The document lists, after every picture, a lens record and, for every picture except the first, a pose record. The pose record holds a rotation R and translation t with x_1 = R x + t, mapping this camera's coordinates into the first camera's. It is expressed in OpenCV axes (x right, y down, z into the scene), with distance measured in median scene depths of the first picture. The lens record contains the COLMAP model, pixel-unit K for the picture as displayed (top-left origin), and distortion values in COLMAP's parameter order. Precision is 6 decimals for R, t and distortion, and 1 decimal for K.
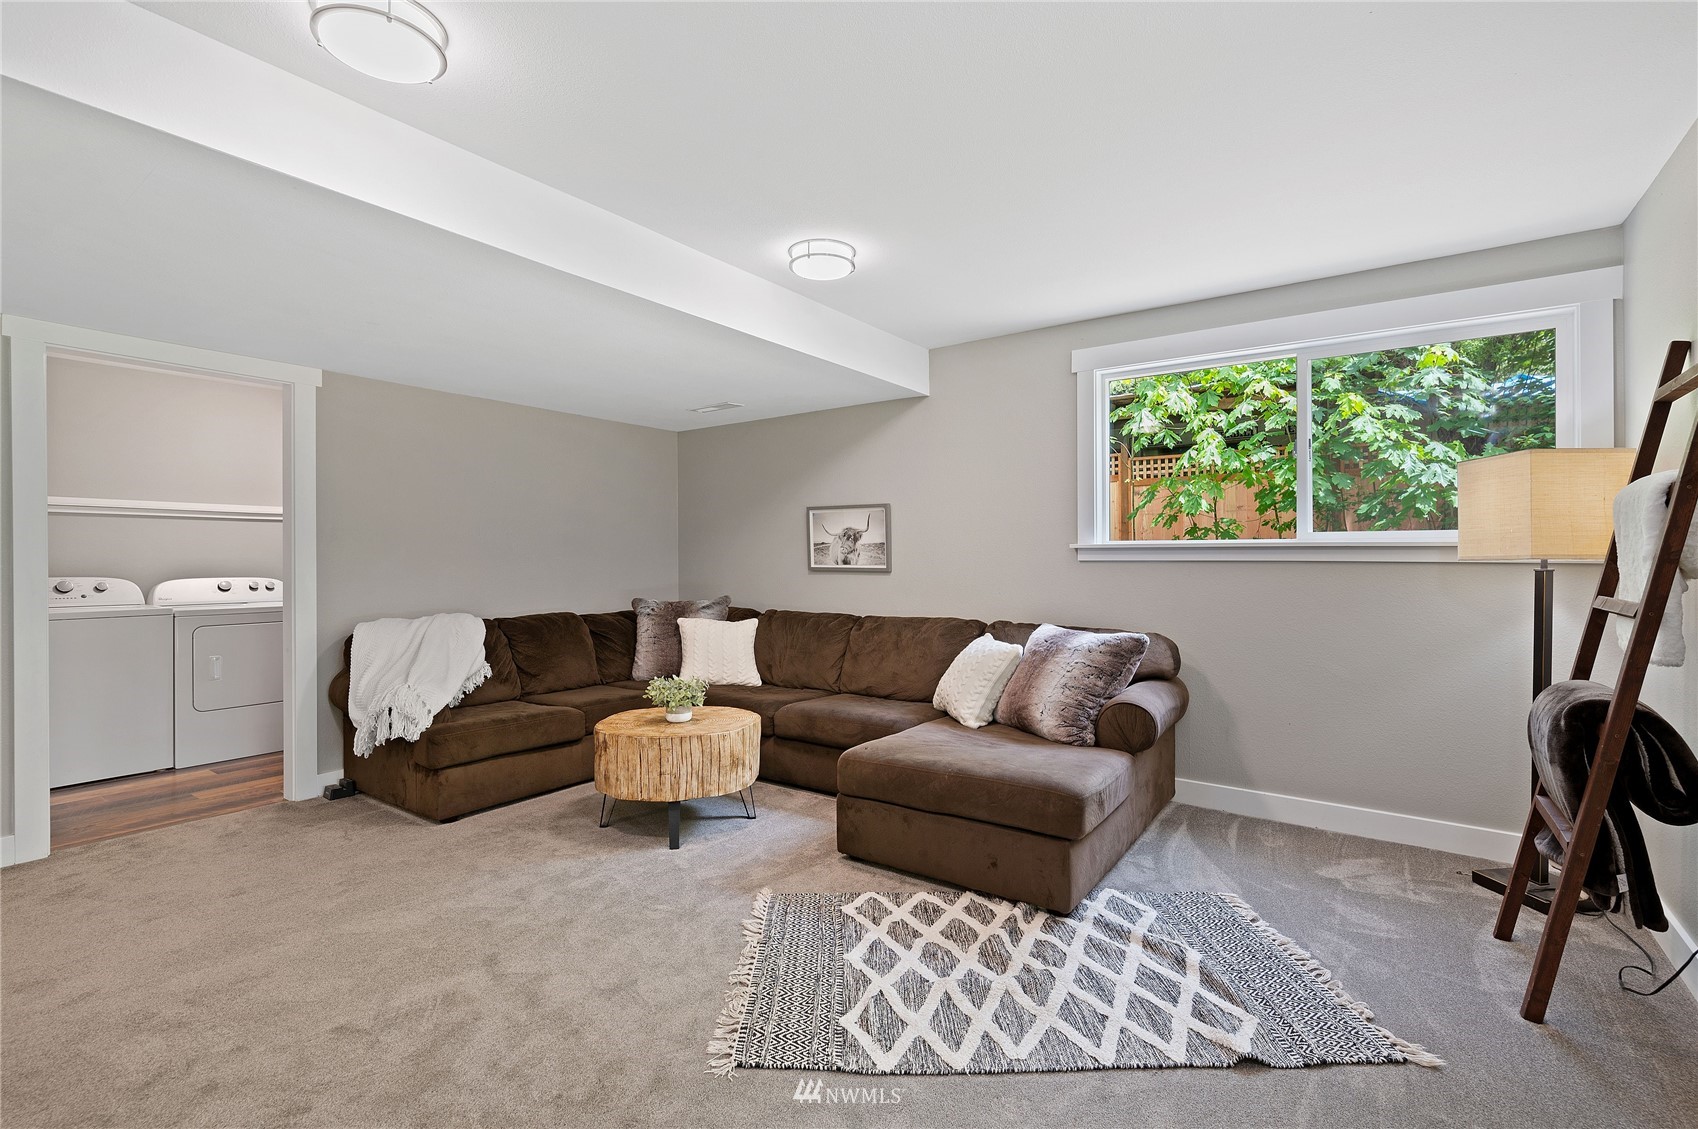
lens RADIAL K [[783.8, 0, 845.7], [0, 783.8, 563.1], [0, 0, 1]] dist [-0.001693, 0.000178]
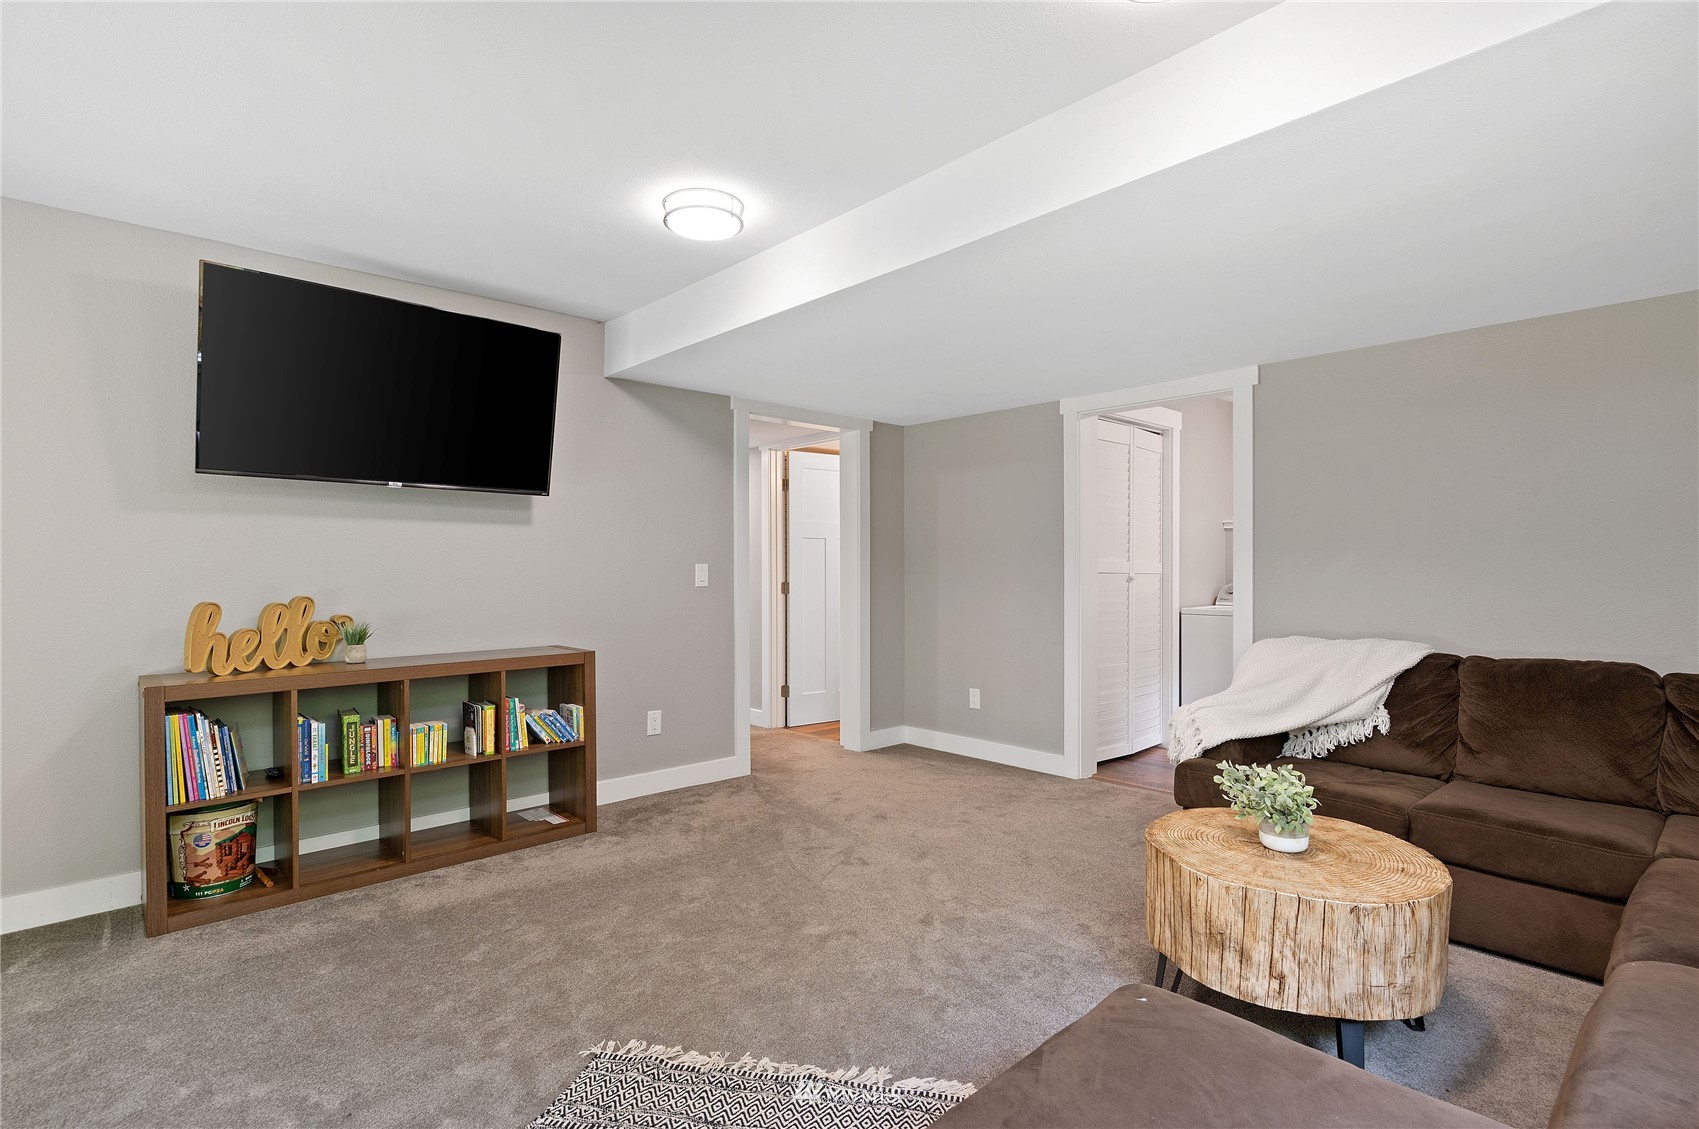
lens RADIAL K [[815.5, 0, 846.9], [0, 815.5, 569.0], [0, 0, 1]] dist [-0.004436, -0.000604]
pose [[-0.217666, 0.002809, -0.976019, 0.439564], [0.000585, 0.999996, 0.002748, -0.005437], [0.976023, 0.000028, -0.217667, 0.812428]]
